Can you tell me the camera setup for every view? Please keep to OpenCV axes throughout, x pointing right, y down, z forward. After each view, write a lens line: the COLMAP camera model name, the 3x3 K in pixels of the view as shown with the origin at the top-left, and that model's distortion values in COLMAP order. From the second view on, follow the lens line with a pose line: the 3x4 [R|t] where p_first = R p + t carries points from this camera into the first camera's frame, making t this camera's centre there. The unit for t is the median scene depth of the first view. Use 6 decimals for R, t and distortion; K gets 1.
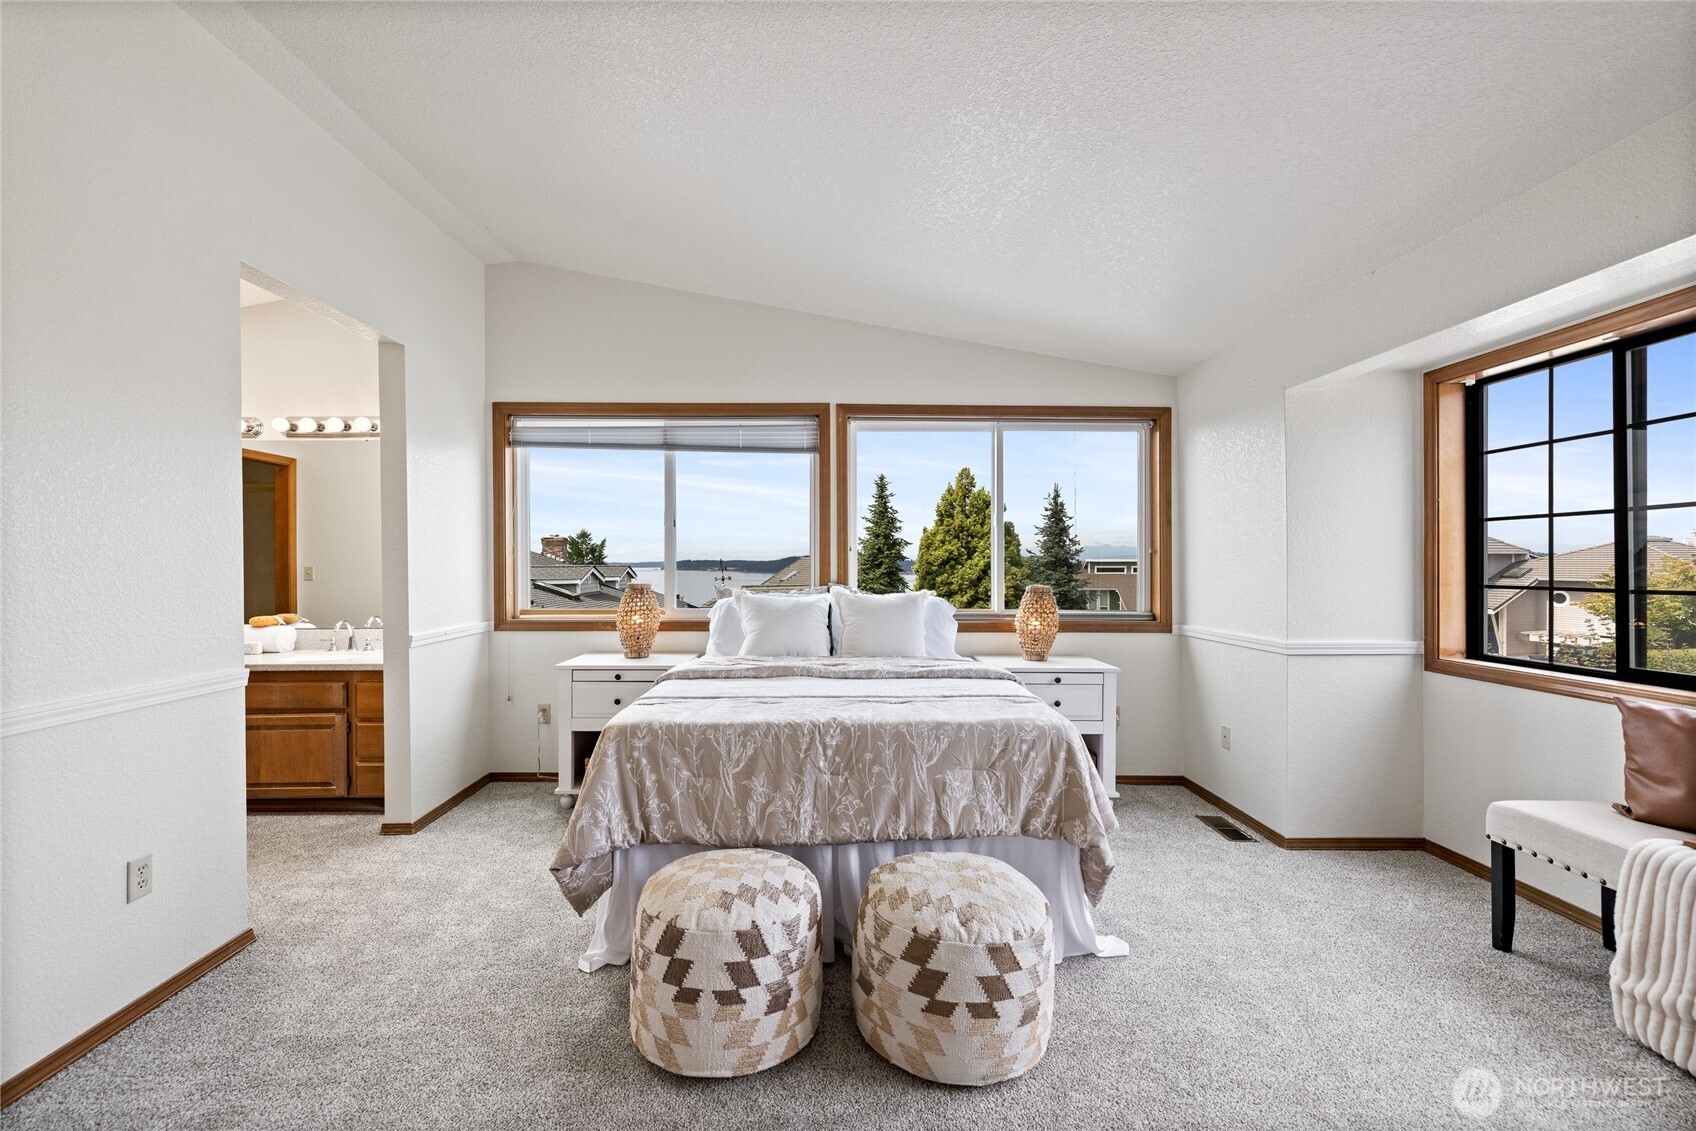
lens RADIAL K [[712.4, 0, 829.5], [0, 712.4, 565.3], [0, 0, 1]] dist [0.002663, 0.001125]
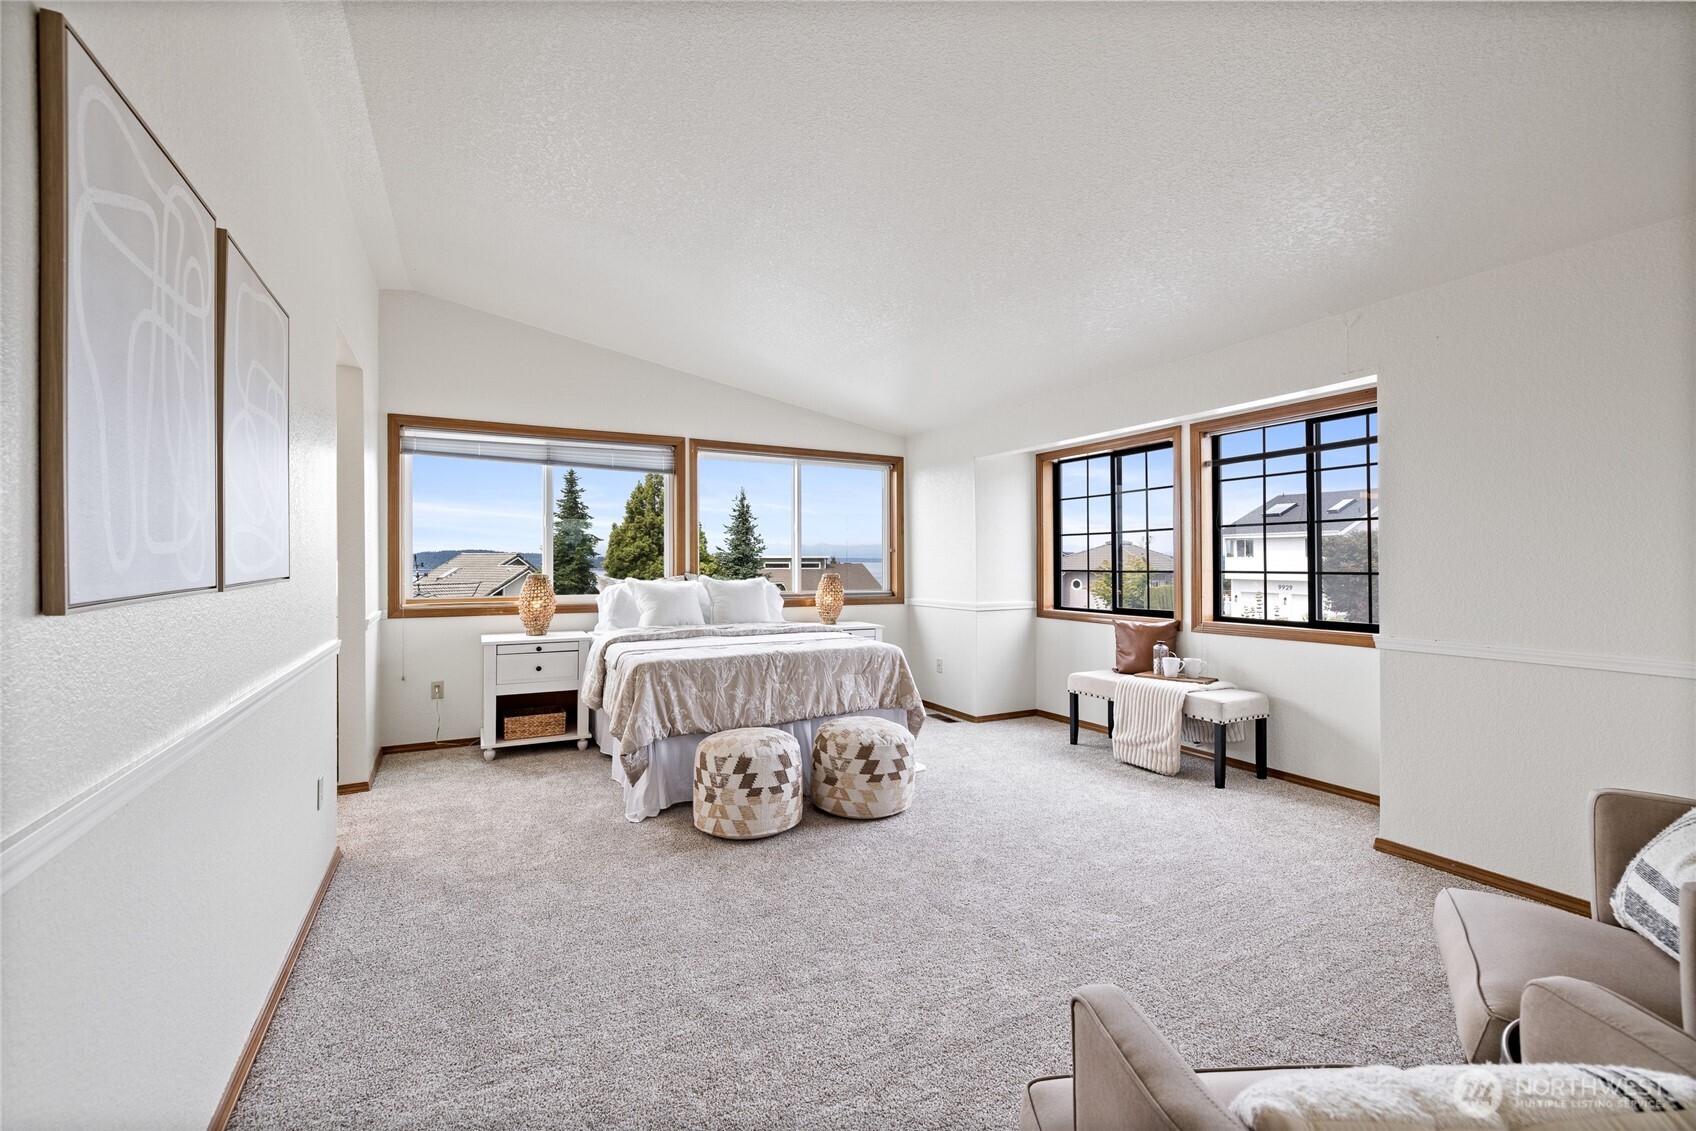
lens RADIAL K [[711.5, 0, 829.7], [0, 711.5, 555.1], [0, 0, 1]] dist [0.002224, 0.001329]
pose [[0.894368, 0.003161, 0.447321, -0.638313], [0.000939, 0.999960, -0.008945, 0.006482], [-0.447332, 0.008420, 0.894329, -0.550091]]
